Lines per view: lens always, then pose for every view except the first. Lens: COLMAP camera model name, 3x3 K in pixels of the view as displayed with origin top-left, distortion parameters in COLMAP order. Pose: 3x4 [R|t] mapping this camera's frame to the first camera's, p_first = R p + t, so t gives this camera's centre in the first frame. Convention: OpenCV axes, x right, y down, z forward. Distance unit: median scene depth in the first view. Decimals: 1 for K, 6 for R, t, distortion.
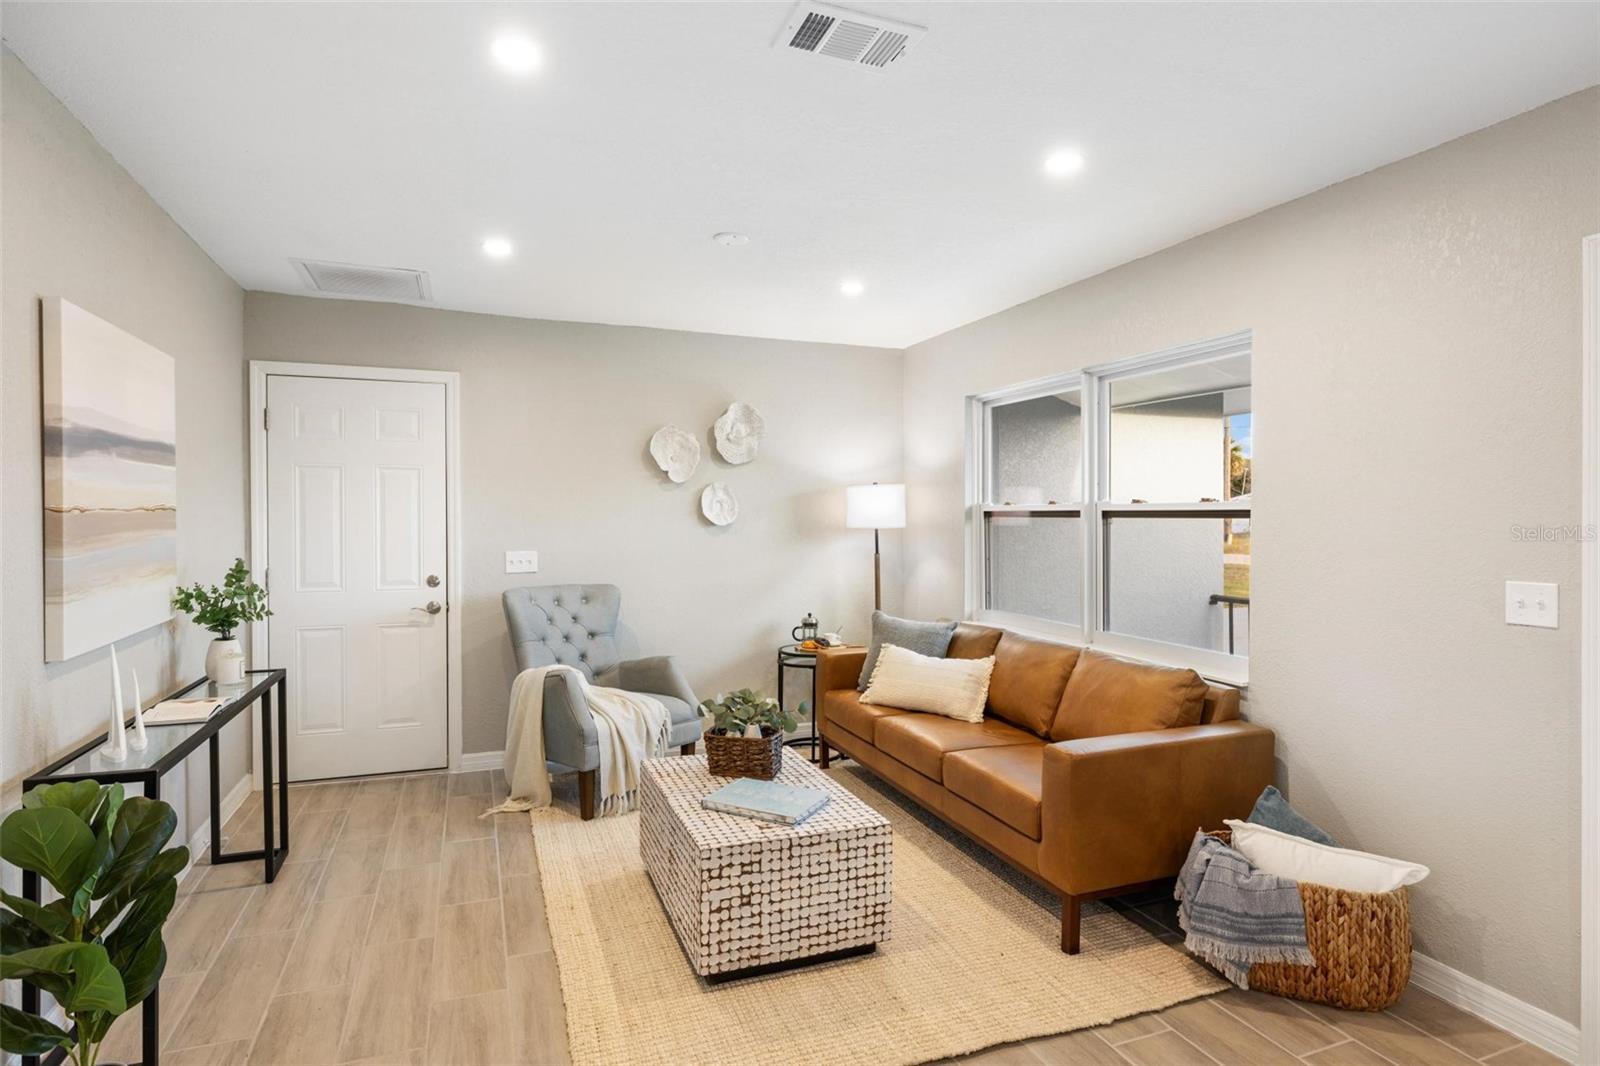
lens RADIAL K [[840.1, 0, 800.4], [0, 840.1, 532.3], [0, 0, 1]] dist [-0.005792, 0.001989]
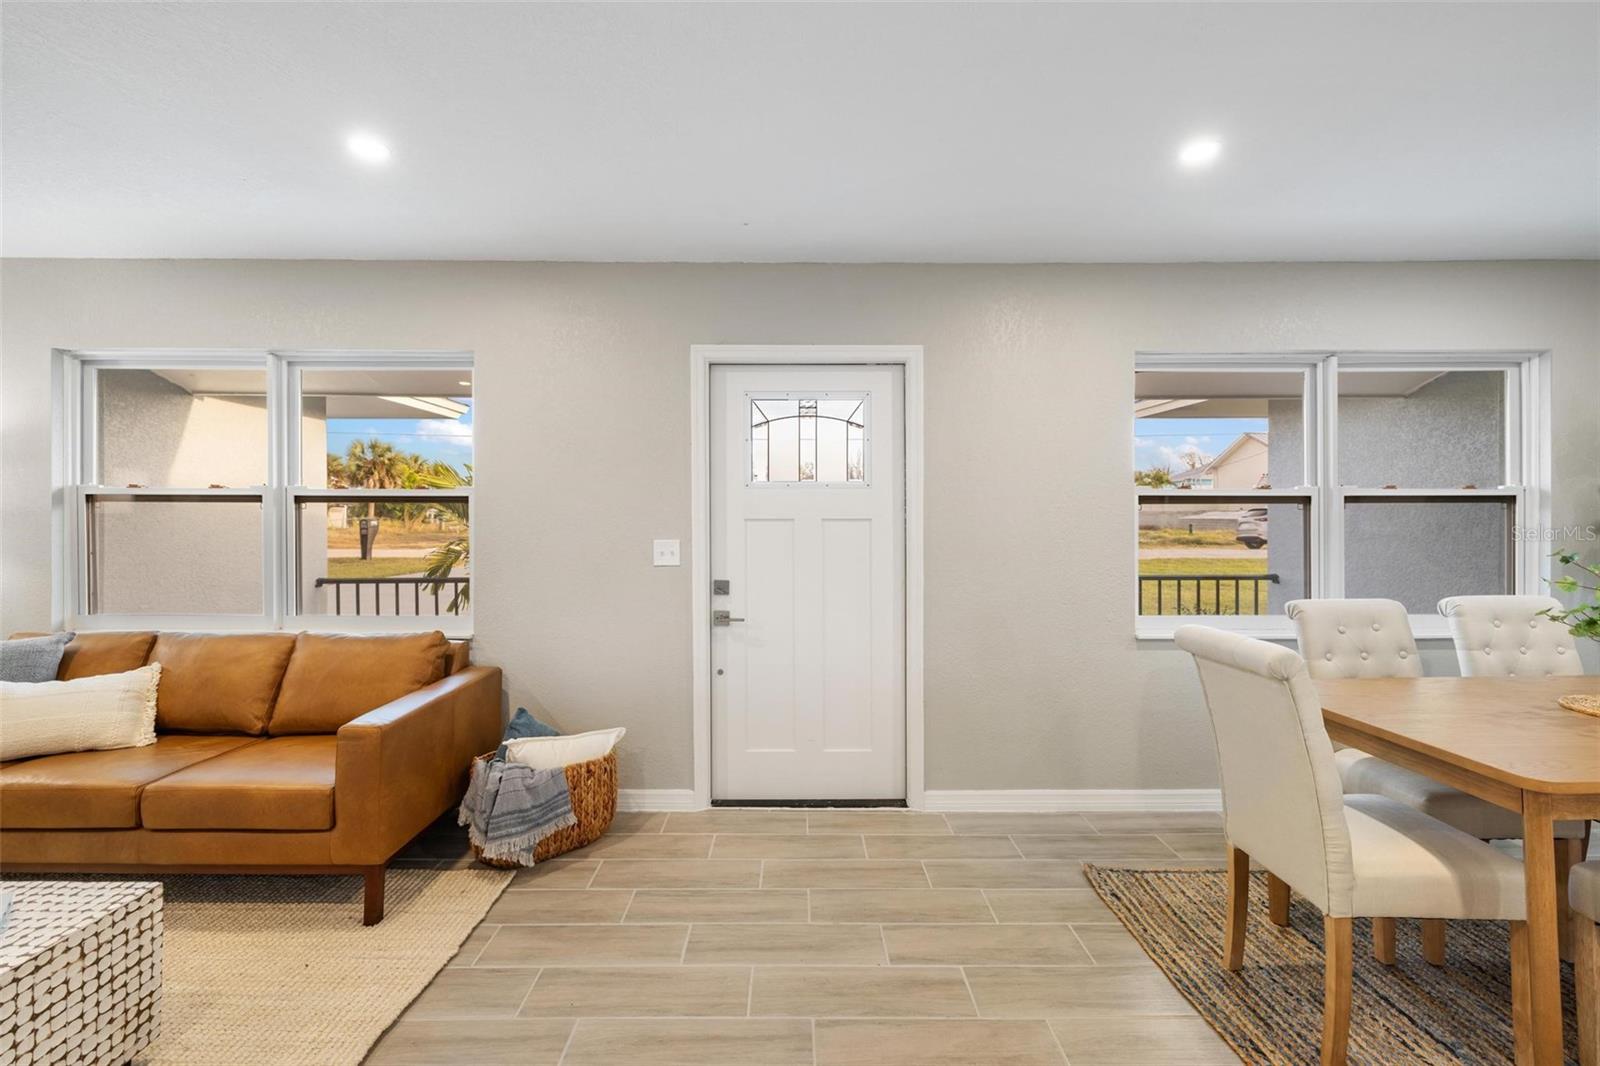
lens RADIAL K [[672.1, 0, 799.7], [0, 672.1, 518.5], [0, 0, 1]] dist [0.000631, 0.000068]
pose [[0.358792, -0.002538, 0.933414, -0.249030], [0.015673, 0.999872, -0.003305, 0.019668], [-0.933286, 0.015815, 0.358786, 0.210448]]
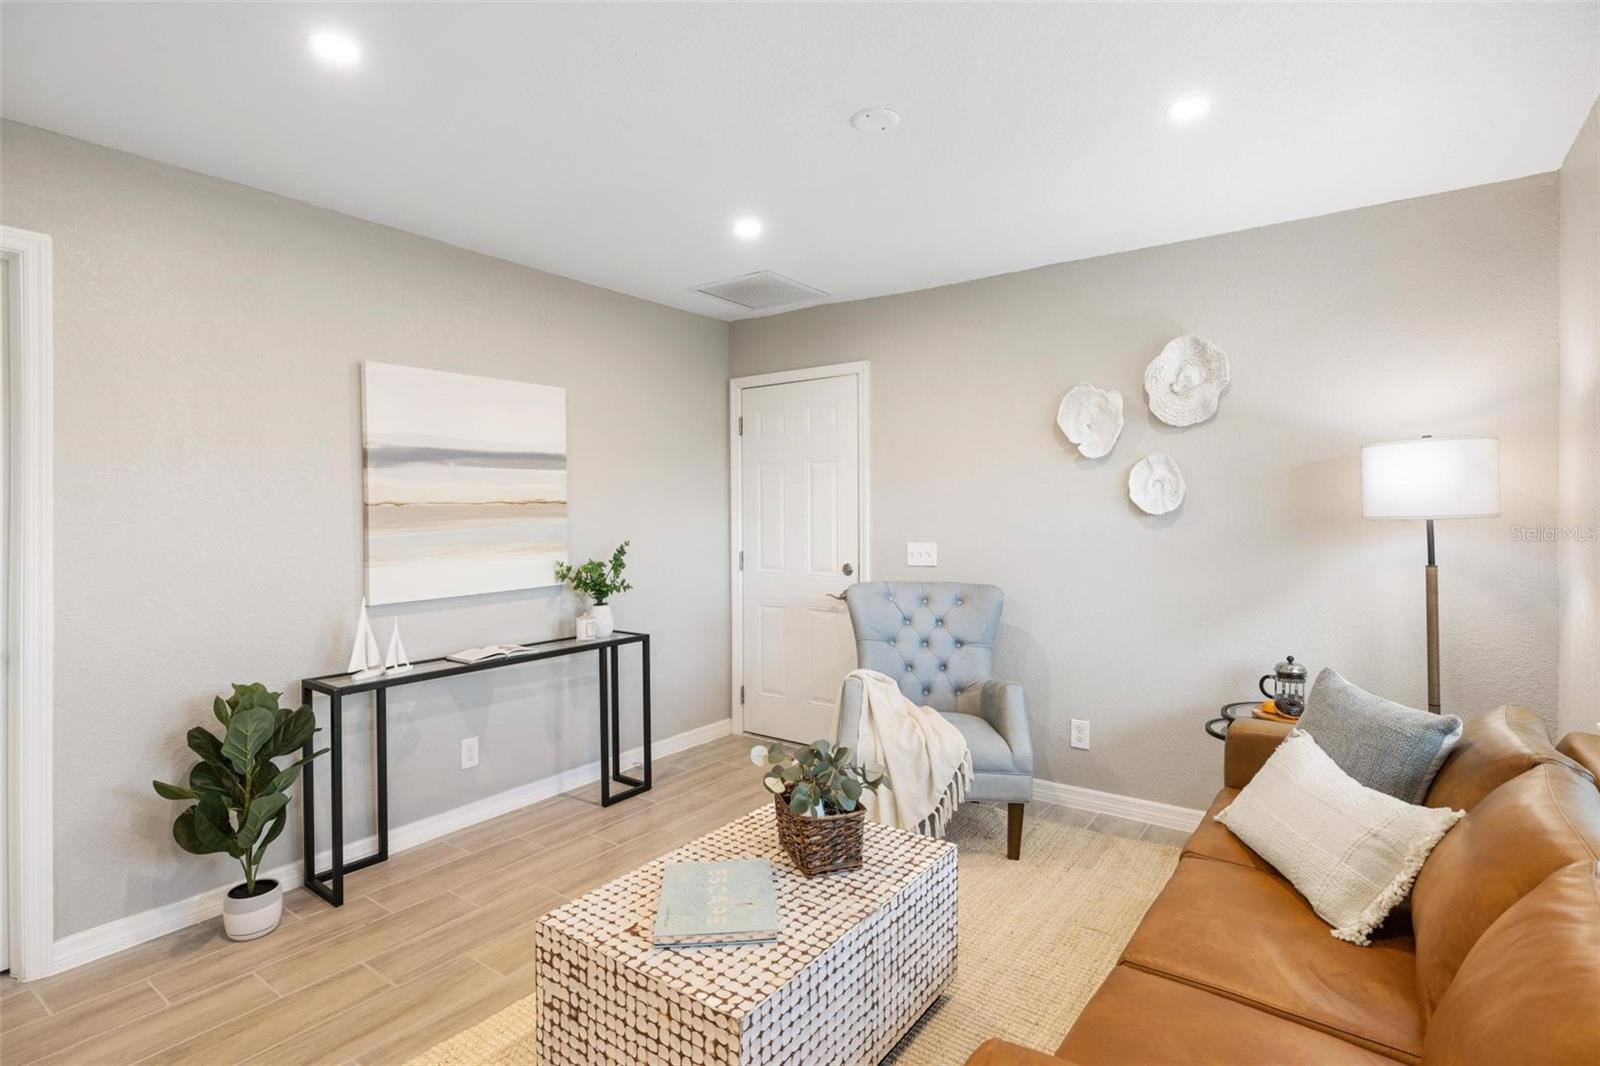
lens RADIAL K [[798.9, 0, 803.5], [0, 798.9, 522.8], [0, 0, 1]] dist [-0.002728, -0.000425]
pose [[0.537475, 0.006968, -0.843251, 0.574860], [-0.006977, 0.999968, 0.003816, -0.003155], [0.843251, 0.003832, 0.537506, 0.705510]]
